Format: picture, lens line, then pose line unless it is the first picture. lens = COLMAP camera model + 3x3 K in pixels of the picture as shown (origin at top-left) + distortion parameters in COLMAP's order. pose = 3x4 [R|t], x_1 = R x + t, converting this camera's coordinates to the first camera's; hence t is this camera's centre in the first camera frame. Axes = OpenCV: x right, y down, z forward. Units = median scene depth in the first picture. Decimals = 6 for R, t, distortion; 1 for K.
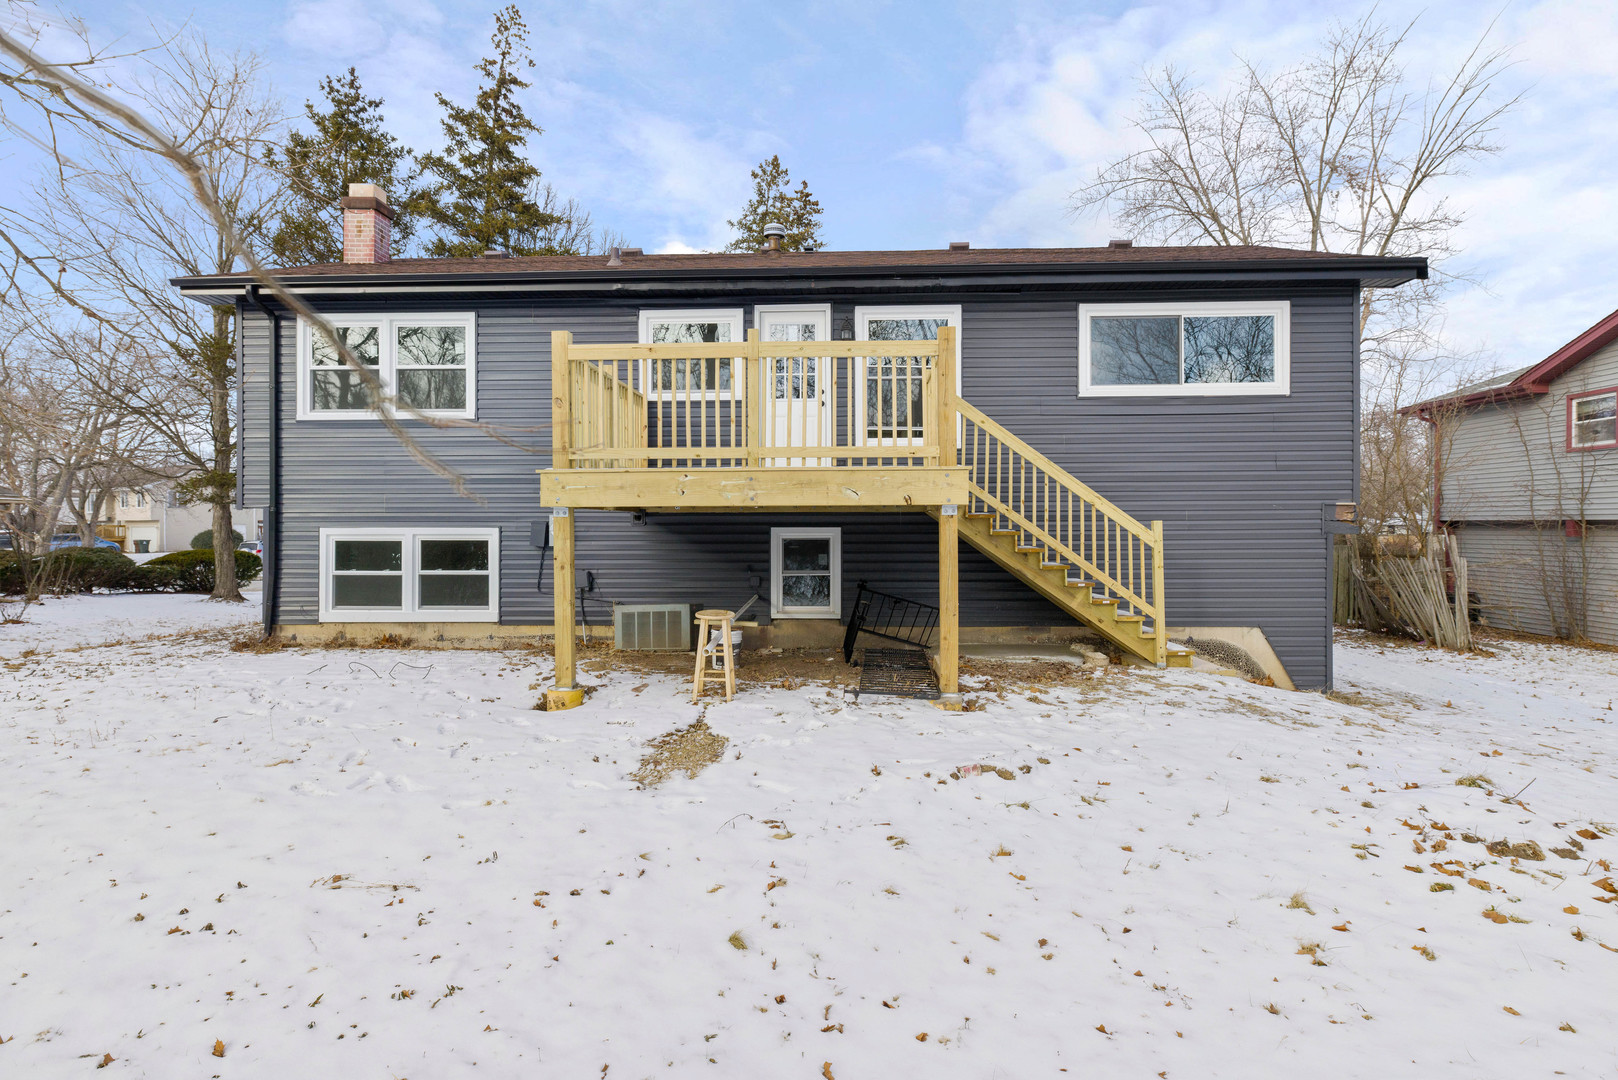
lens RADIAL K [[980.5, 0, 808.8], [0, 980.5, 530.8], [0, 0, 1]] dist [-0.023270, -0.000103]
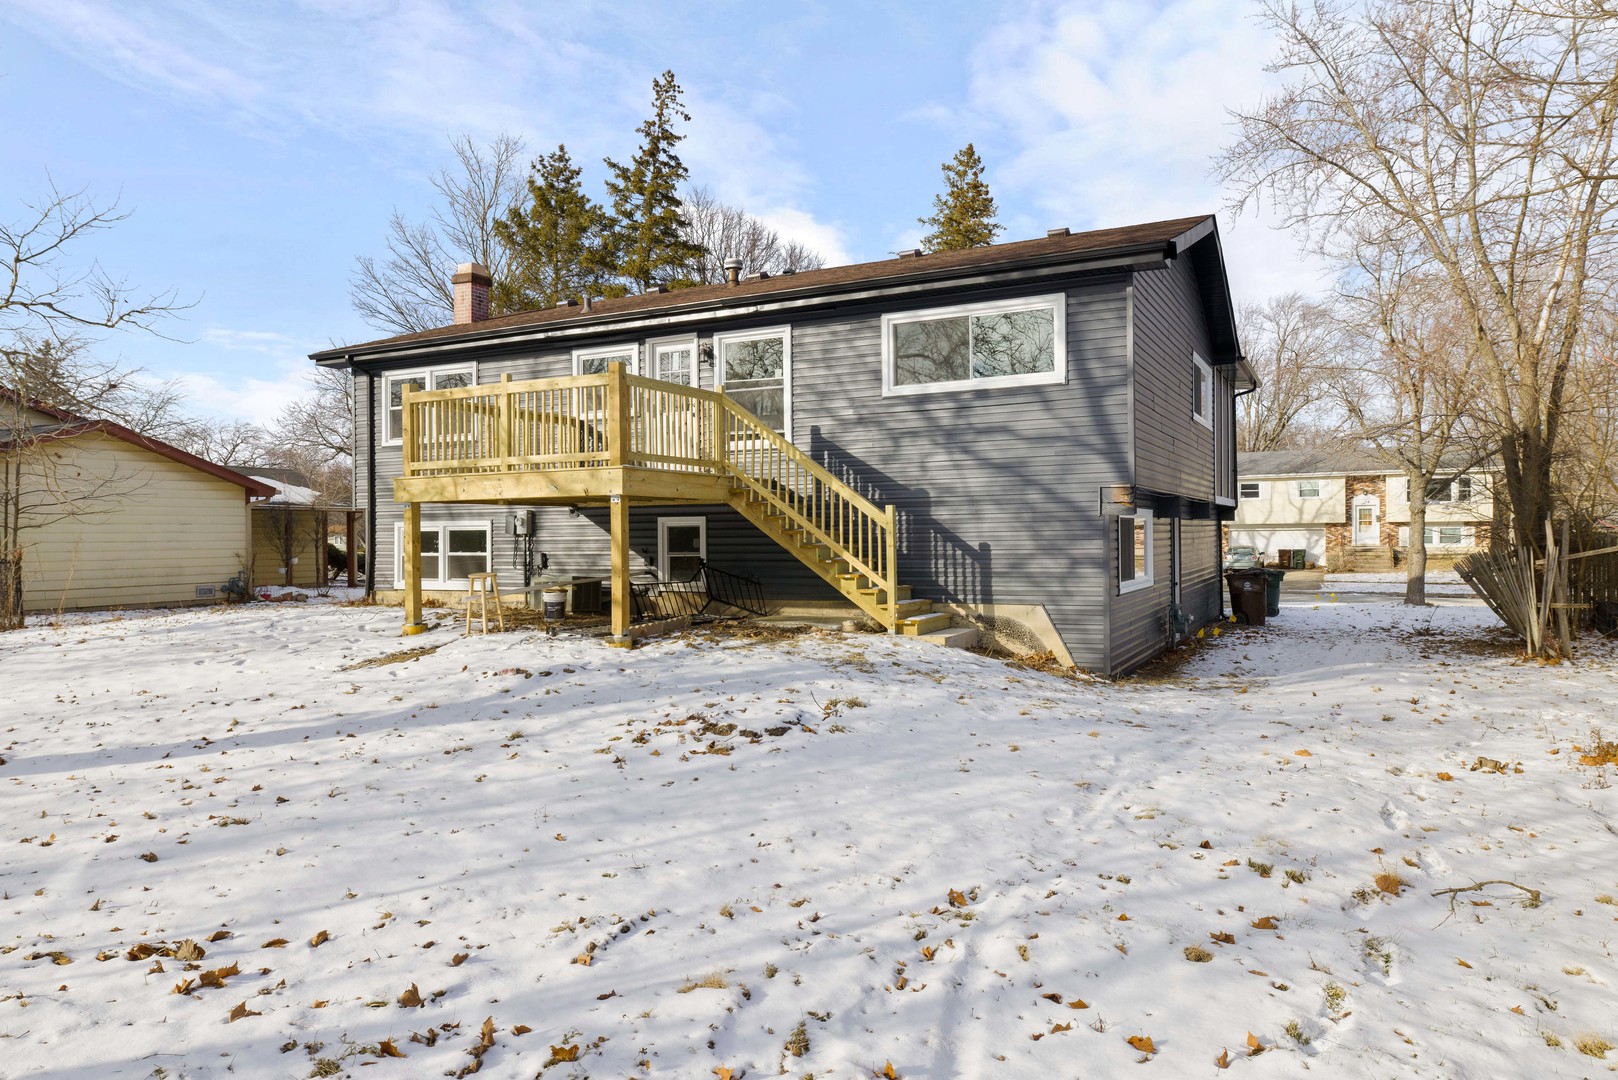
lens RADIAL K [[1054.2, 0, 810.6], [0, 1054.2, 545.7], [0, 0, 1]] dist [-0.012987, -0.001321]
pose [[0.908838, -0.002732, -0.417140, 0.681044], [0.008728, 0.999884, 0.012466, 0.017123], [0.417057, -0.014970, 0.908757, -0.131300]]
